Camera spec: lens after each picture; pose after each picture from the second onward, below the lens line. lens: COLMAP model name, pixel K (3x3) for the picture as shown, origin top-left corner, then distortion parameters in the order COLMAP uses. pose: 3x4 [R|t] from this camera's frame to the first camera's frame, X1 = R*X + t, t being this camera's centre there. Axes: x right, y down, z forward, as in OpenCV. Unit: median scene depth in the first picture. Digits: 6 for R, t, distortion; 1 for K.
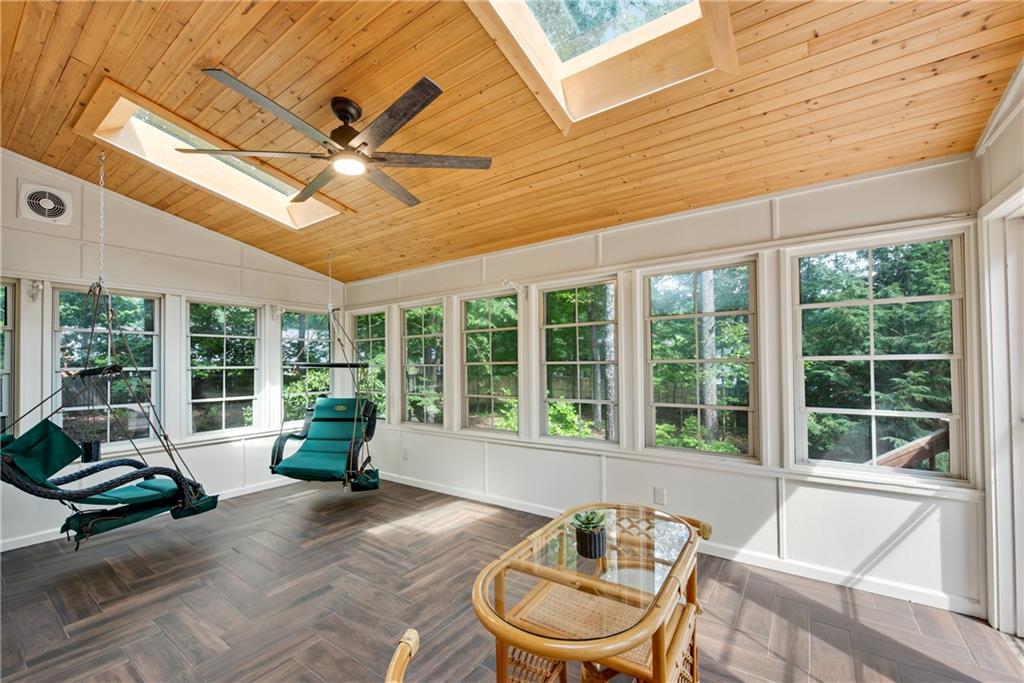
lens RADIAL K [[462.0, 0, 506.1], [0, 462.0, 355.0], [0, 0, 1]] dist [-0.009107, -0.000497]
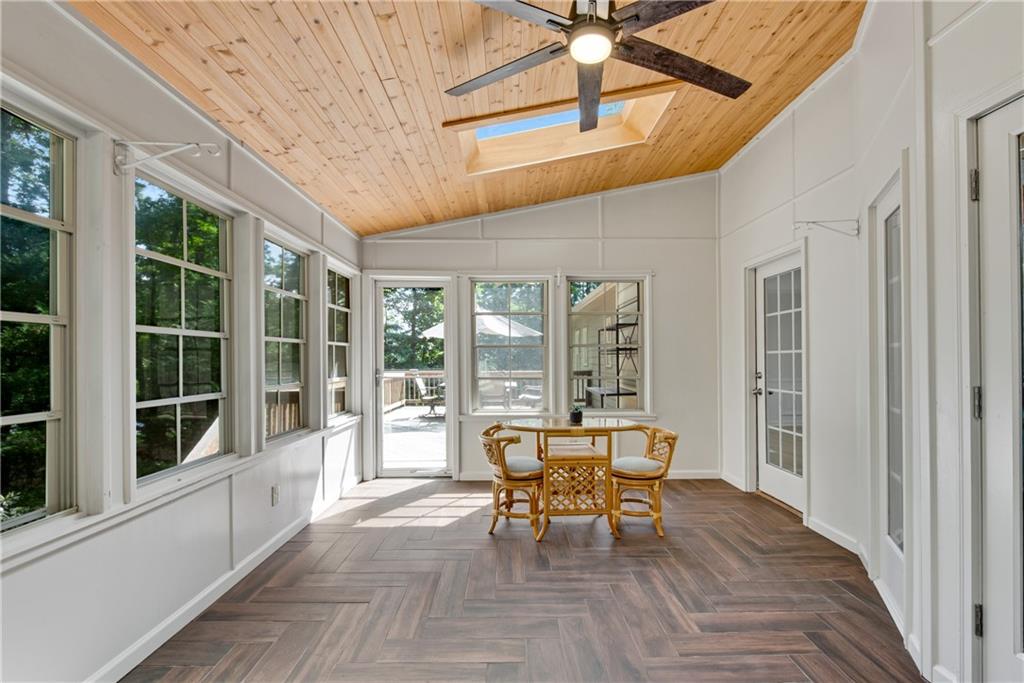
lens RADIAL K [[462.0, 0, 506.1], [0, 462.0, 355.0], [0, 0, 1]] dist [-0.009107, -0.000497]
pose [[-0.599691, 0.018106, 0.800027, -0.889796], [0.010126, 0.999836, -0.015038, 0.068638], [-0.800167, -0.000917, -0.599776, 1.624120]]
